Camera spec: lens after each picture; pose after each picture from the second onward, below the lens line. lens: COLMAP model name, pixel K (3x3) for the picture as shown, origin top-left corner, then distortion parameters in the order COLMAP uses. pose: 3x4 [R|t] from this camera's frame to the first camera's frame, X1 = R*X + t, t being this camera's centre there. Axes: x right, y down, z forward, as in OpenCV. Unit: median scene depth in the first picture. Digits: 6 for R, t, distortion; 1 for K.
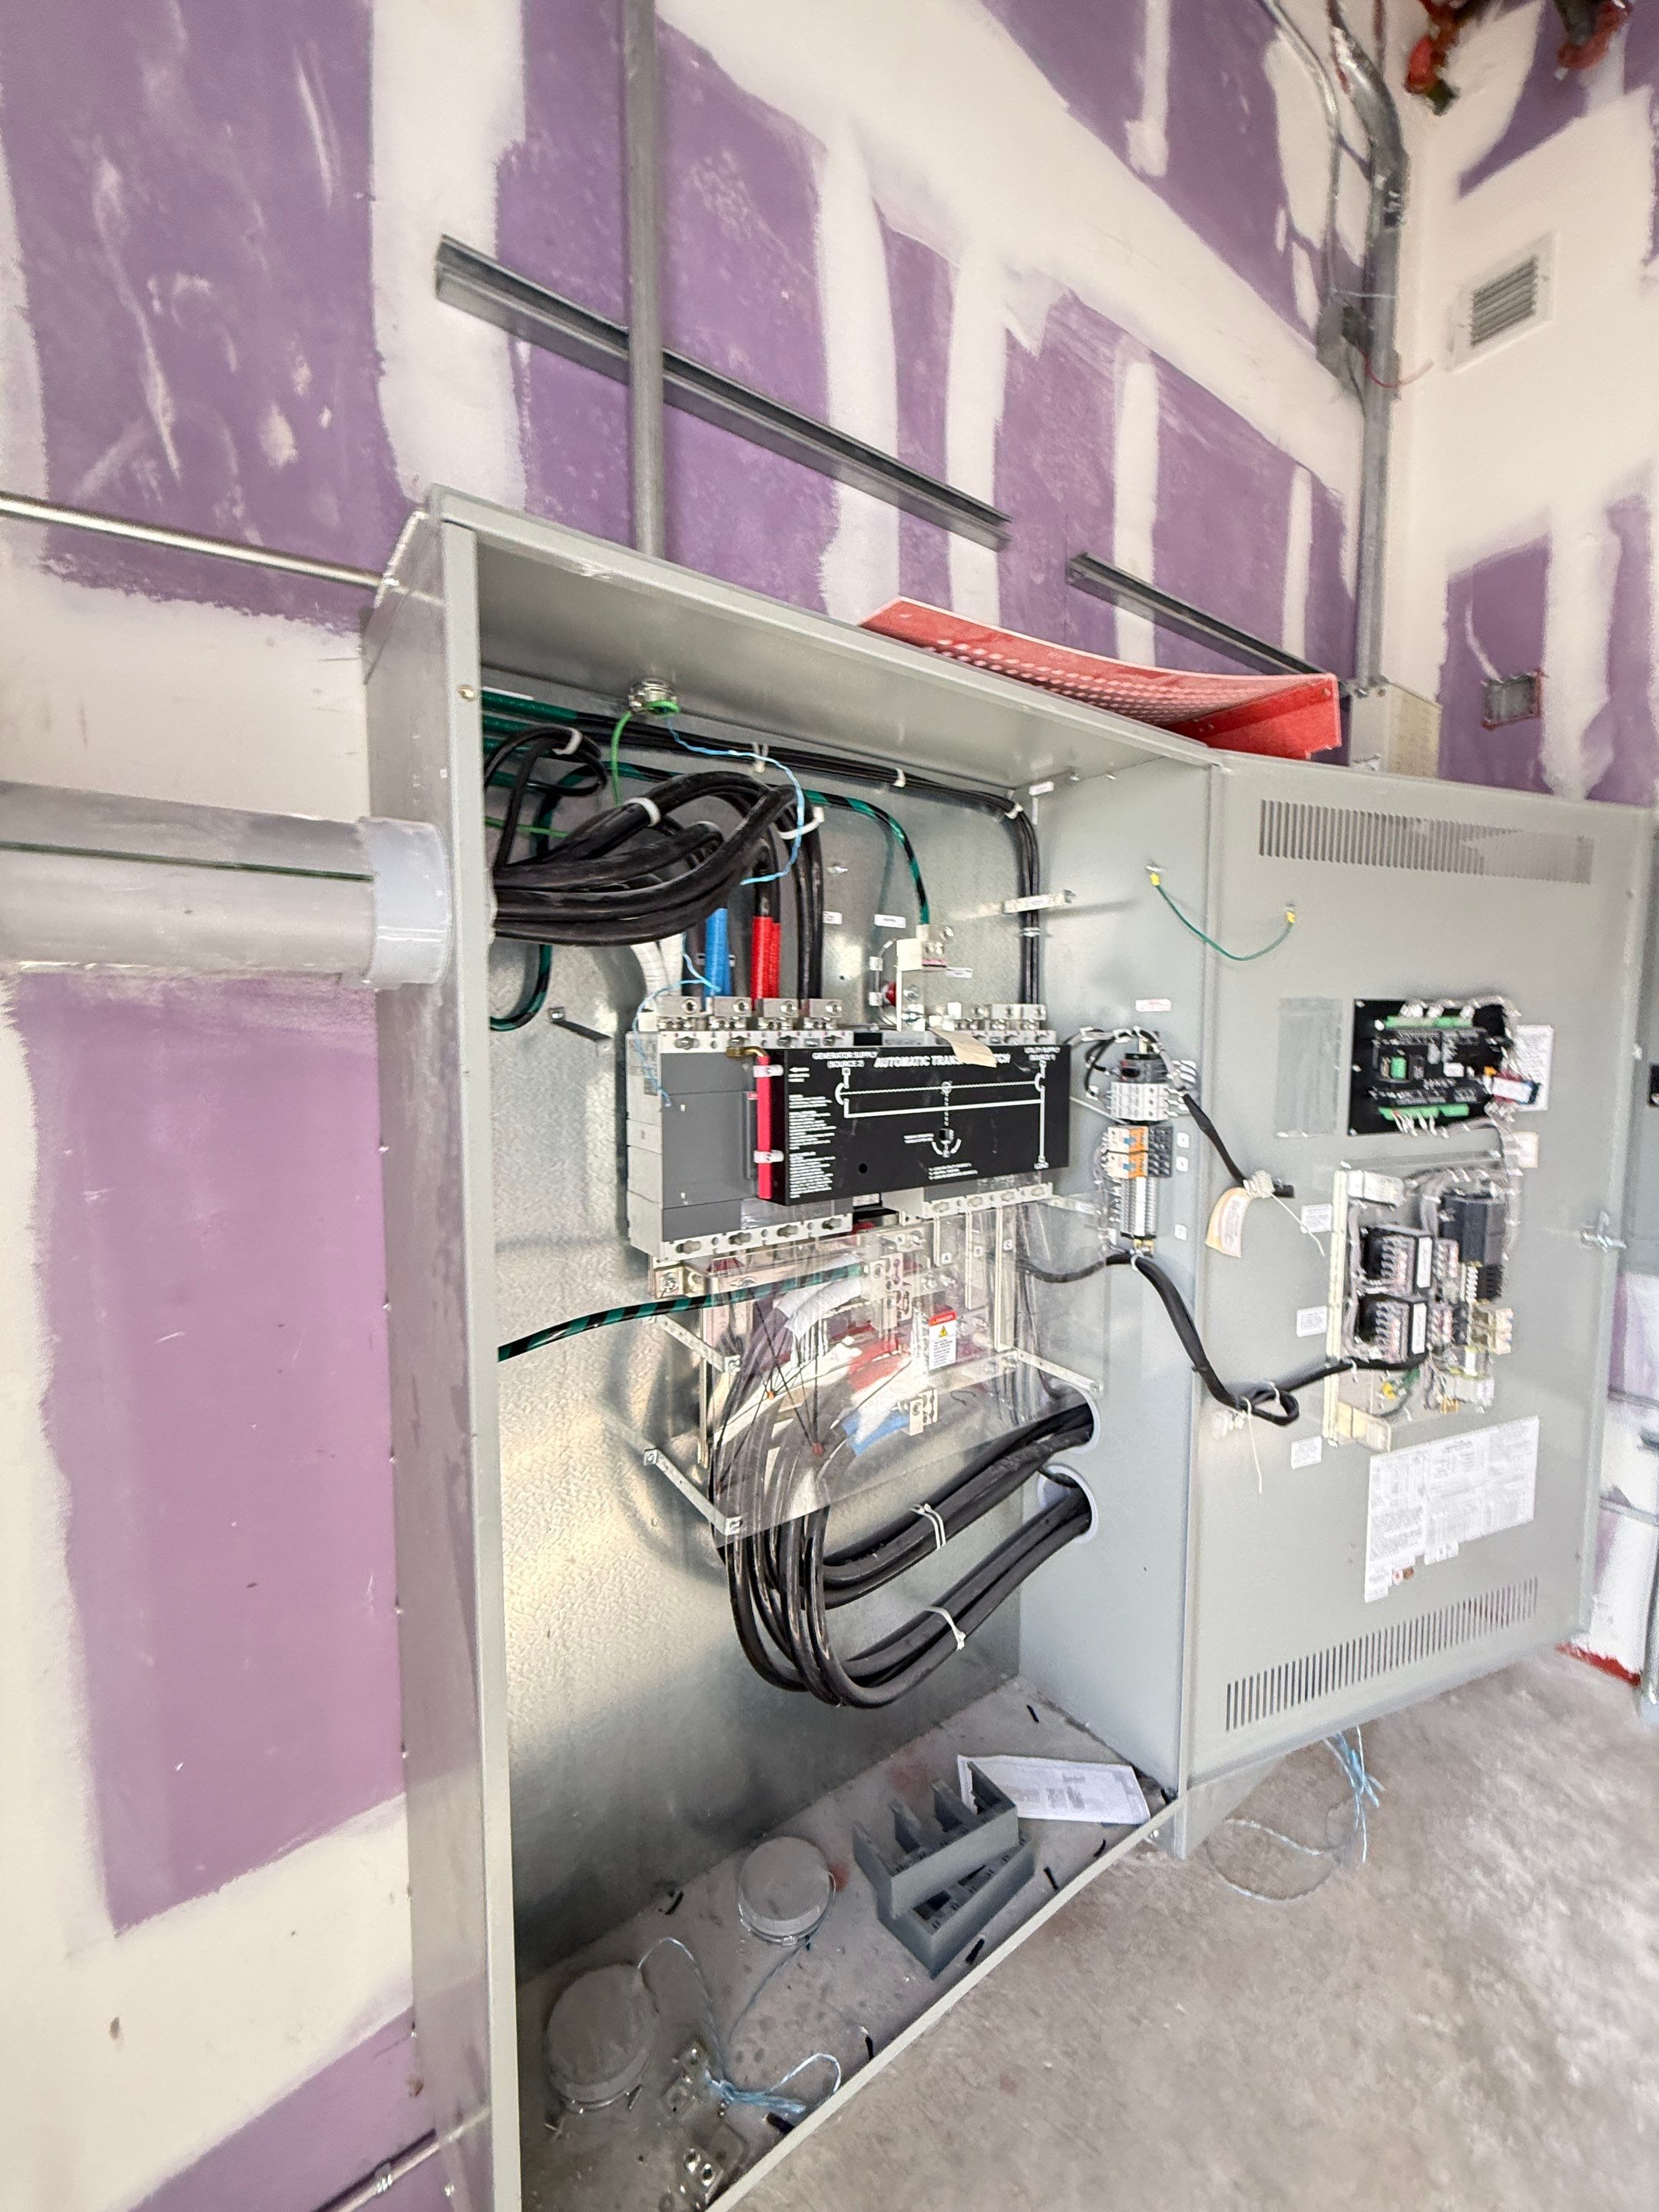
lens RADIAL K [[892.8, 0, 841.6], [0, 892.8, 1101.3], [0, 0, 1]] dist [0.001717, -0.000365]
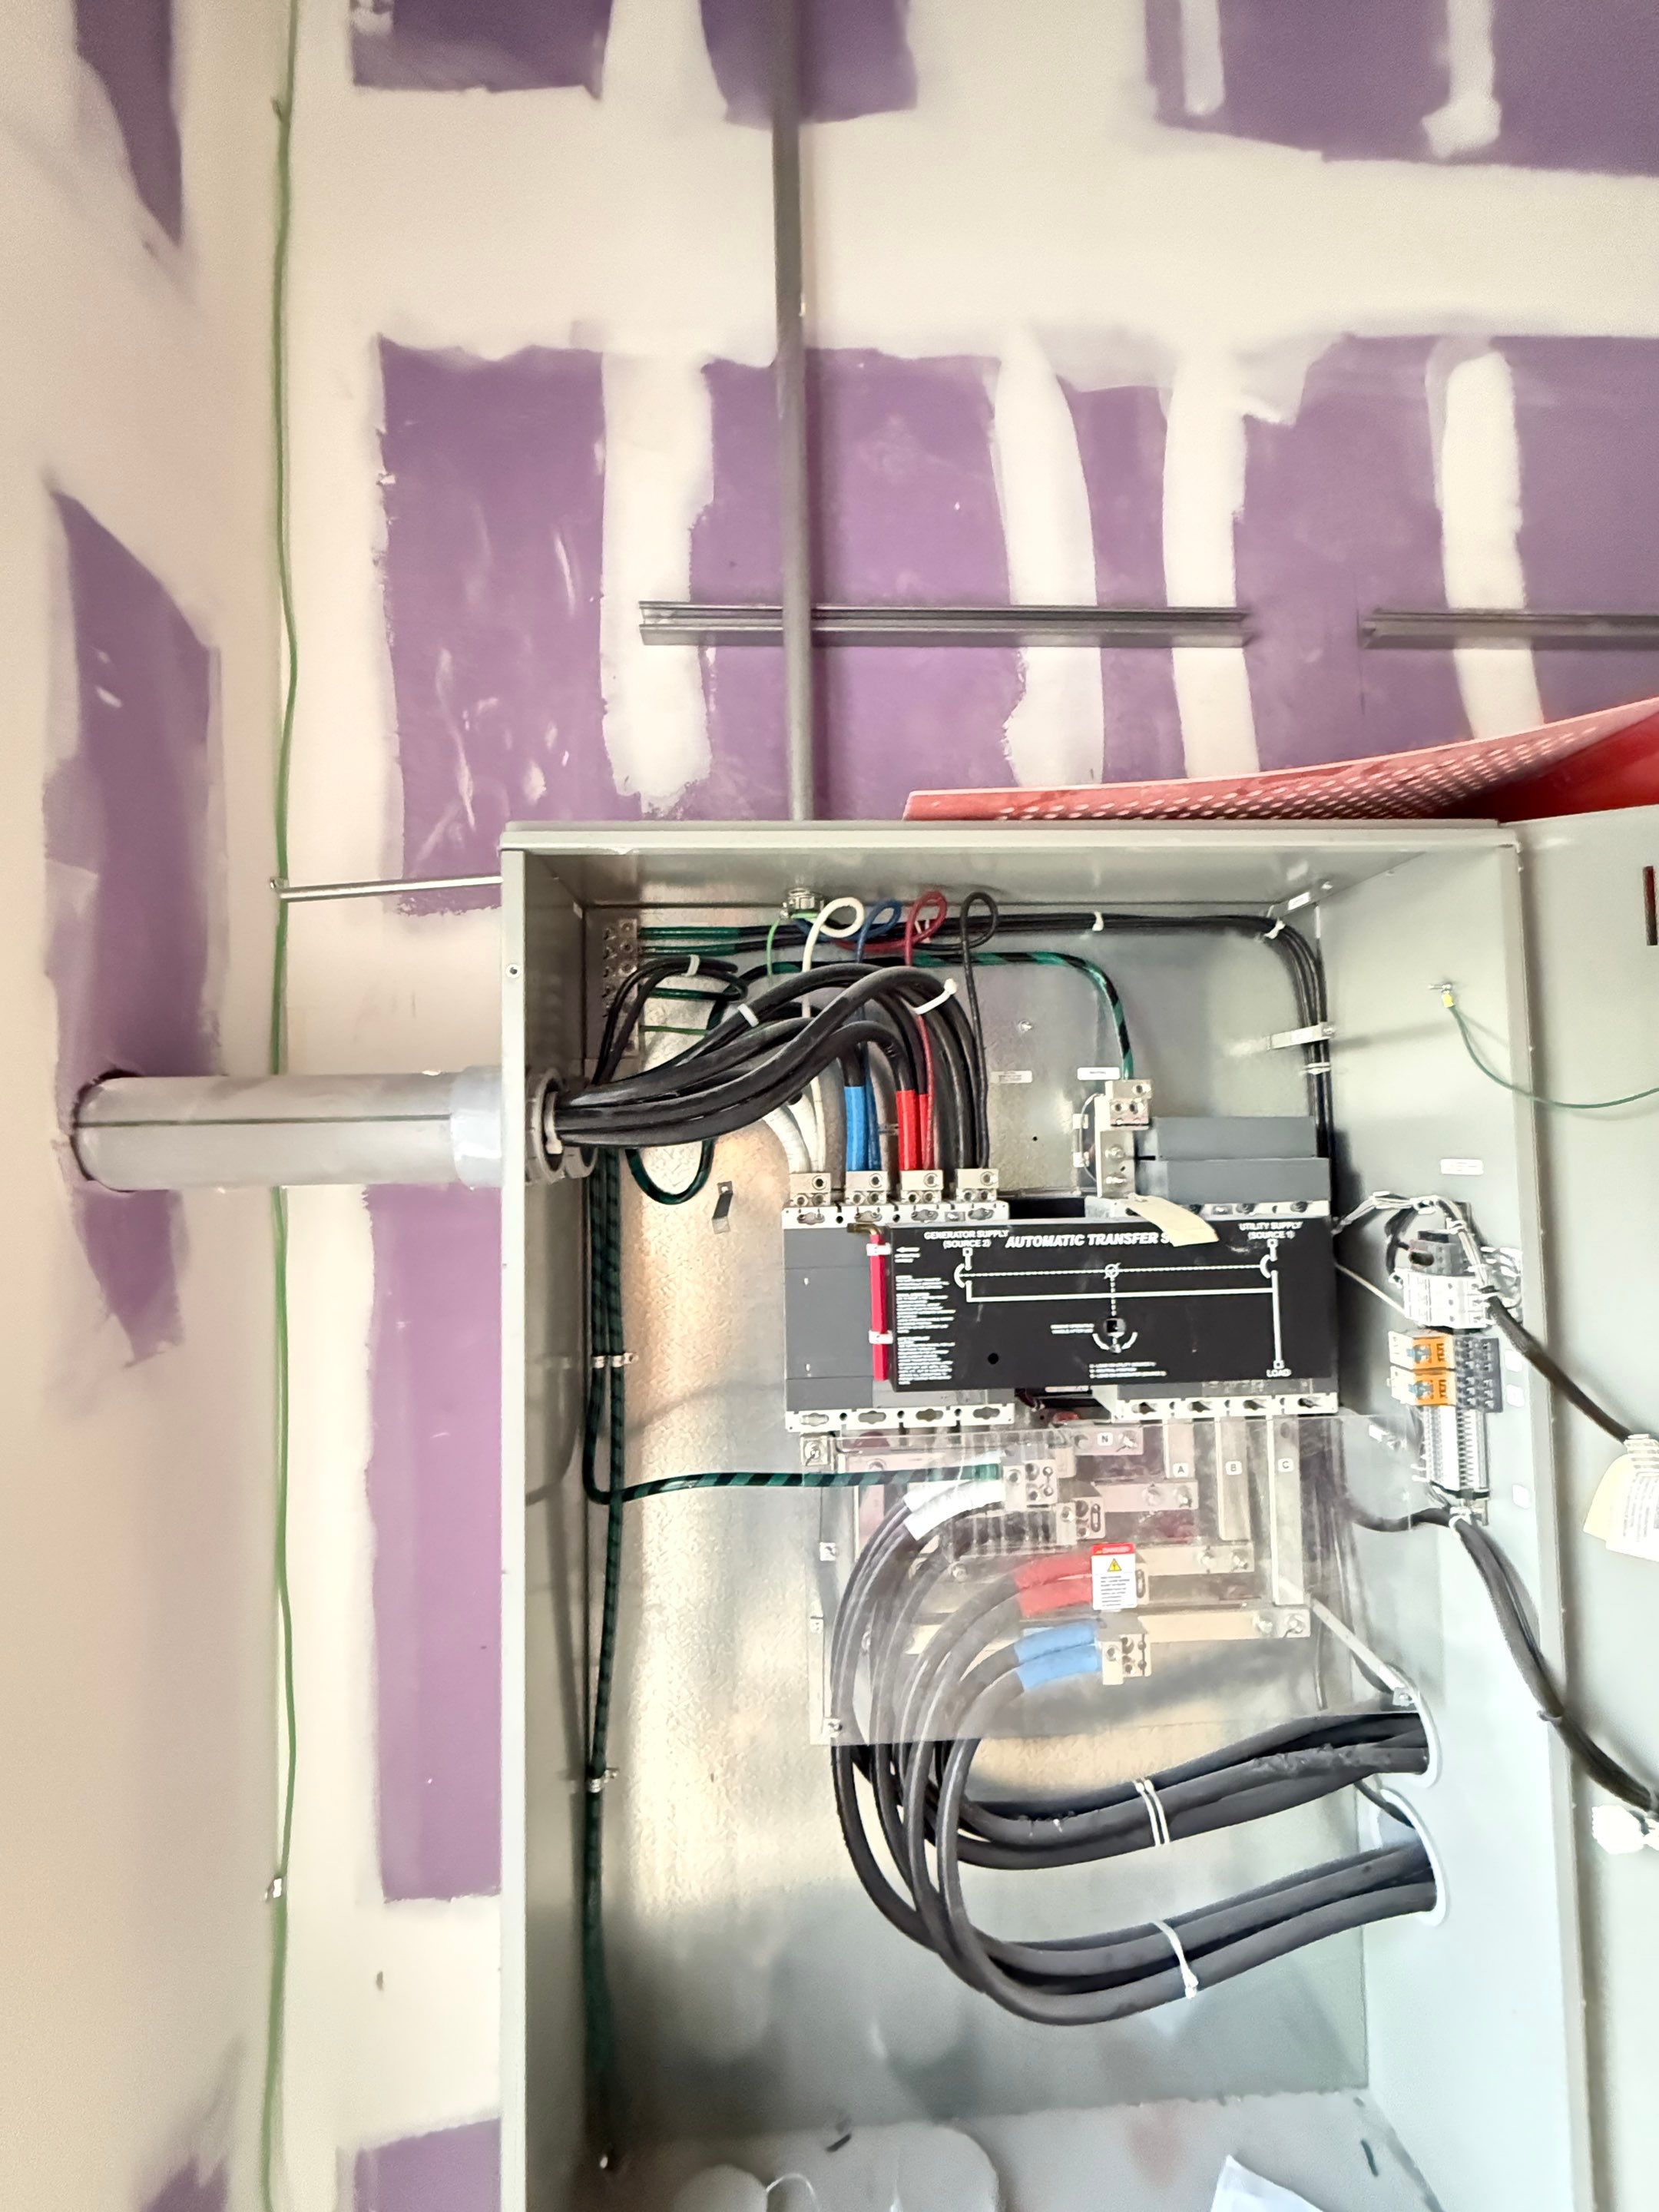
lens RADIAL K [[892.8, 0, 823.4], [0, 892.8, 1099.2], [0, 0, 1]] dist [0.001717, -0.000365]
pose [[0.831911, -0.041714, -0.553338, 0.374590], [-0.025547, 0.993234, -0.113284, -0.076226], [0.554320, 0.108379, 0.825217, 0.110838]]
